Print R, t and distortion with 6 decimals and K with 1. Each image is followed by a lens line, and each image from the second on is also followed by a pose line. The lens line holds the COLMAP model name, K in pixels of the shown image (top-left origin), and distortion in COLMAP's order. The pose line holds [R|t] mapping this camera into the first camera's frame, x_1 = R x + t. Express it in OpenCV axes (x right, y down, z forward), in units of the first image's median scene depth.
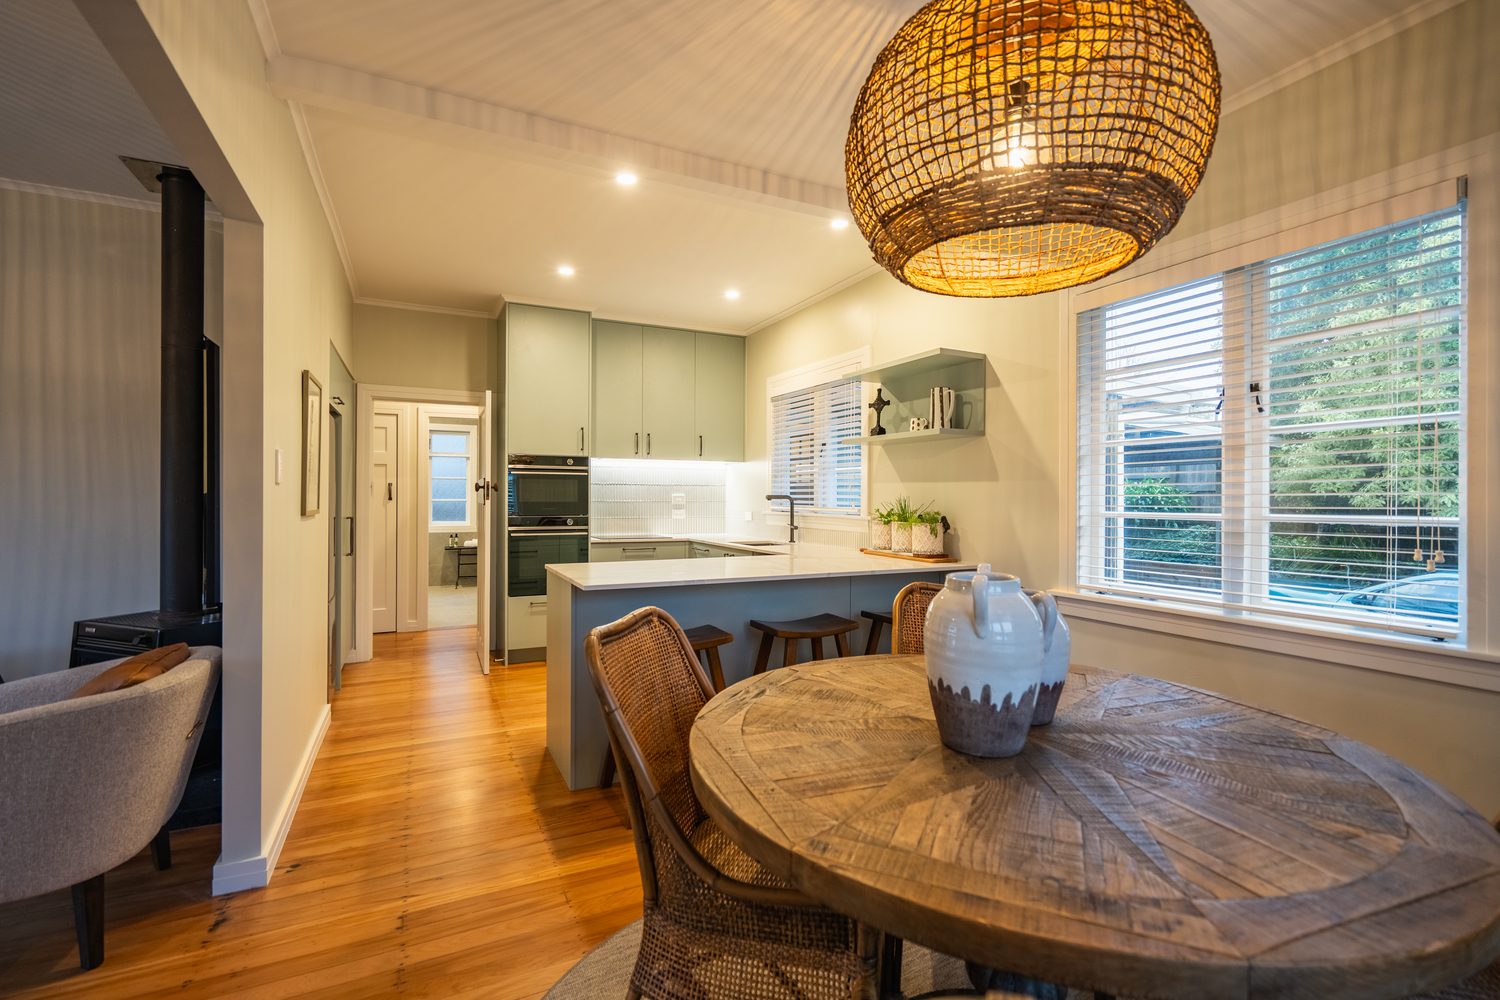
lens RADIAL K [[665.2, 0, 750.0], [0, 665.2, 500.0], [0, 0, 1]] dist [0.002826, 0.000512]
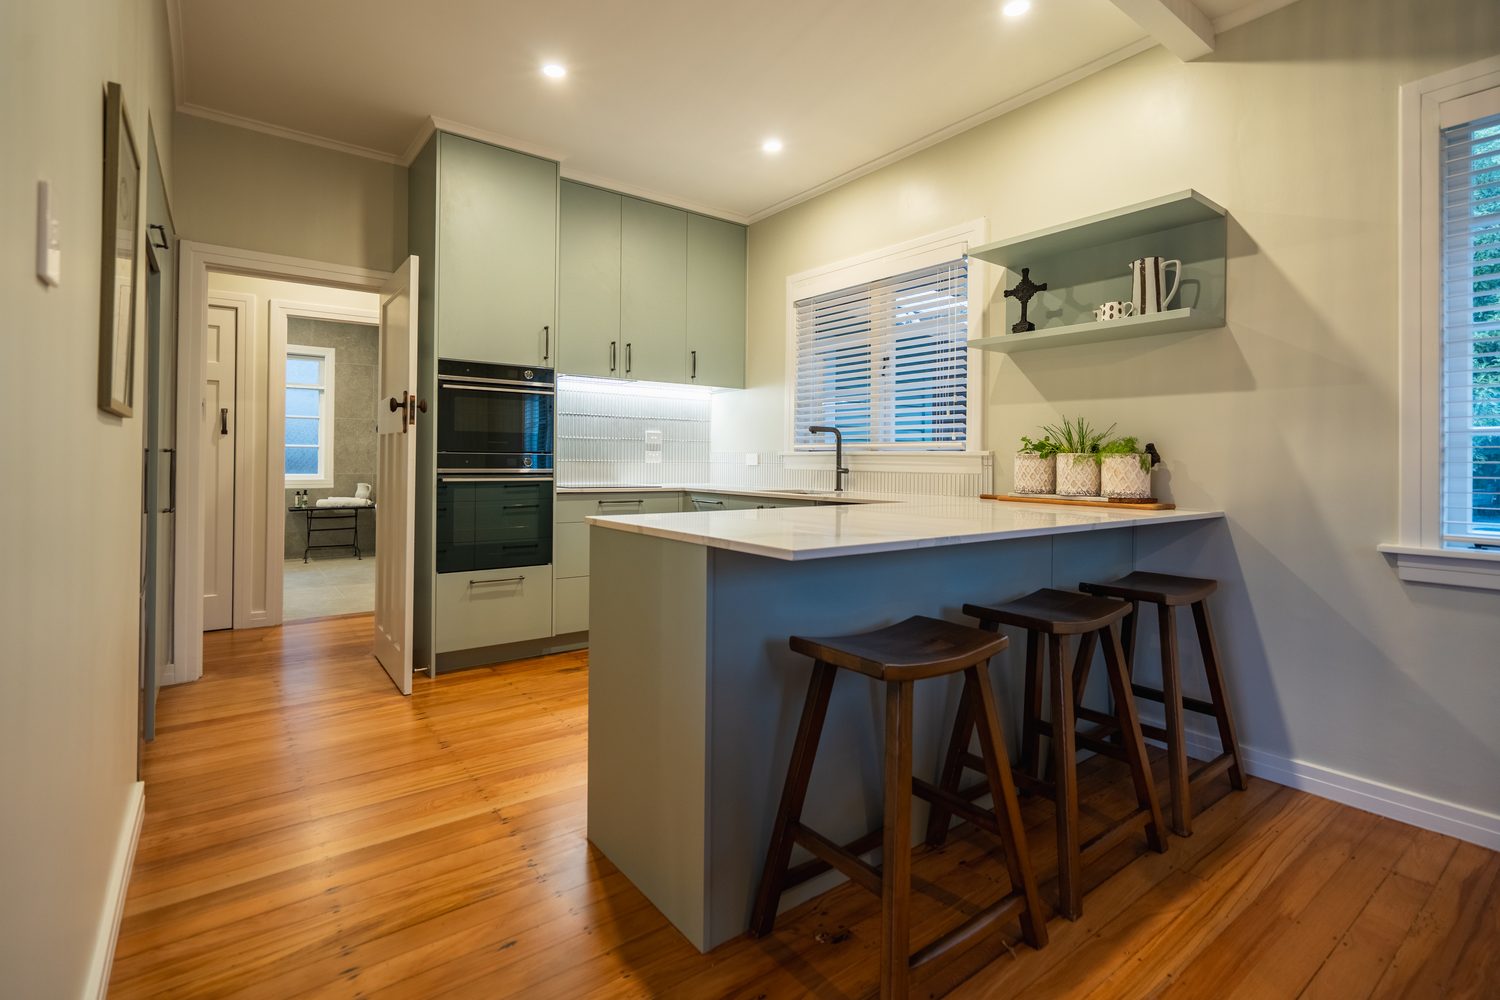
lens RADIAL K [[697.1, 0, 748.3], [0, 697.1, 458.4], [0, 0, 1]] dist [0.000313, 0.000570]
pose [[0.982805, 0.006002, 0.184549, -0.186341], [-0.005106, 0.999973, -0.005334, 0.033039], [-0.184576, 0.004300, 0.982809, 0.258749]]
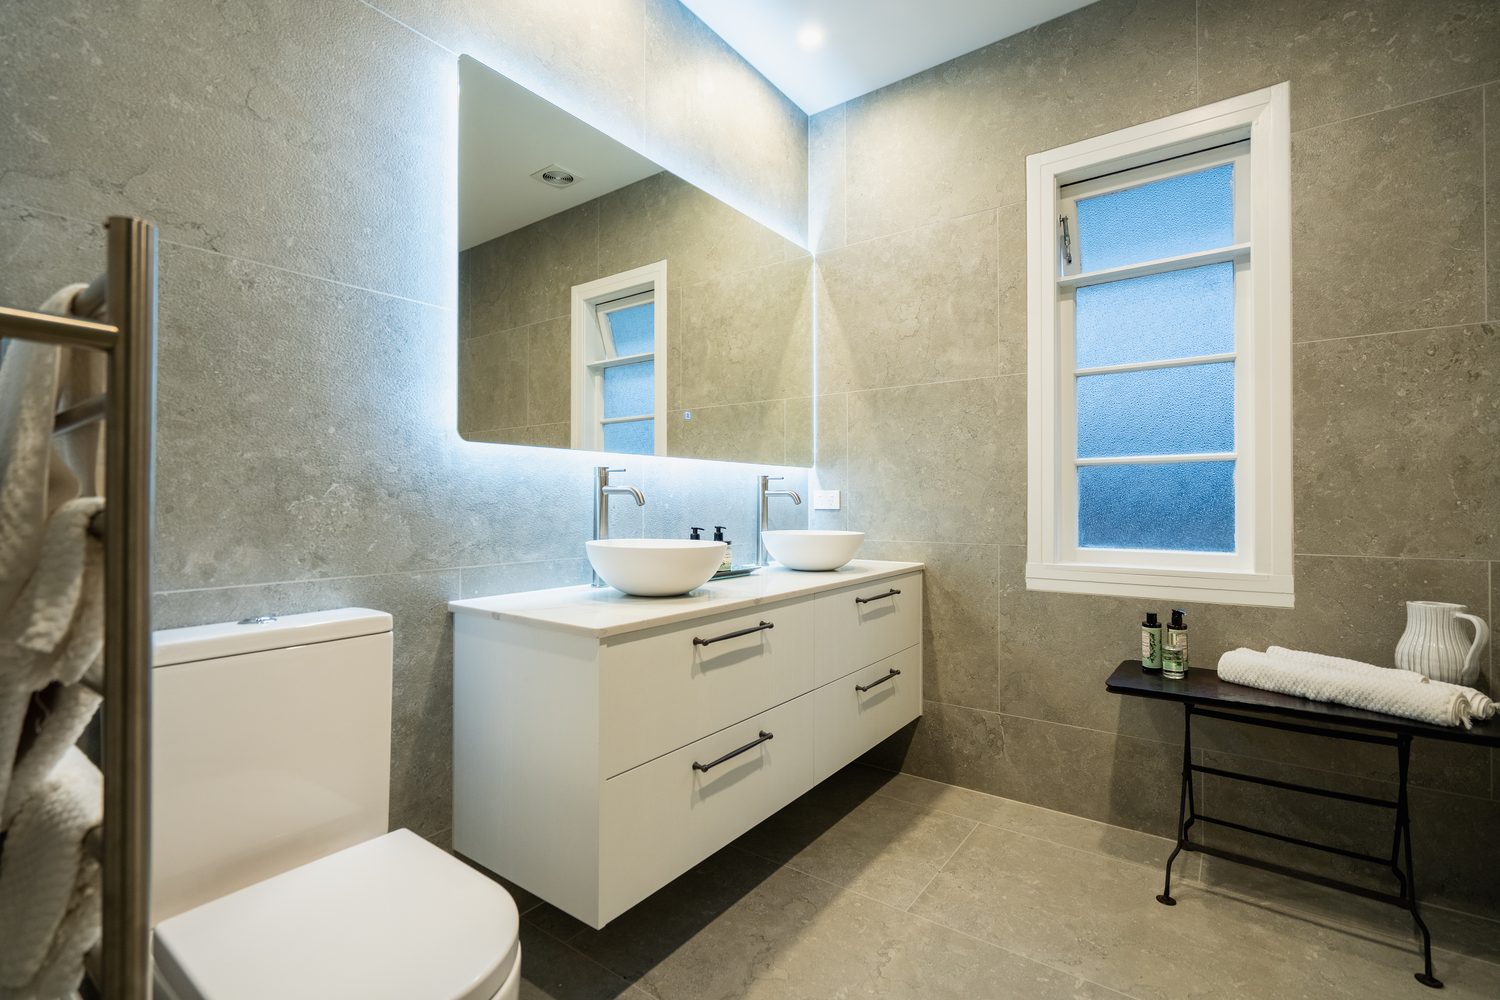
lens RADIAL K [[665.2, 0, 750.0], [0, 665.2, 500.0], [0, 0, 1]] dist [0.002826, 0.000512]
pose [[0.454728, -0.007768, -0.890596, -0.627390], [0.001174, 0.999966, -0.008122, 0.034199], [0.890629, 0.002648, 0.454722, 1.563059]]
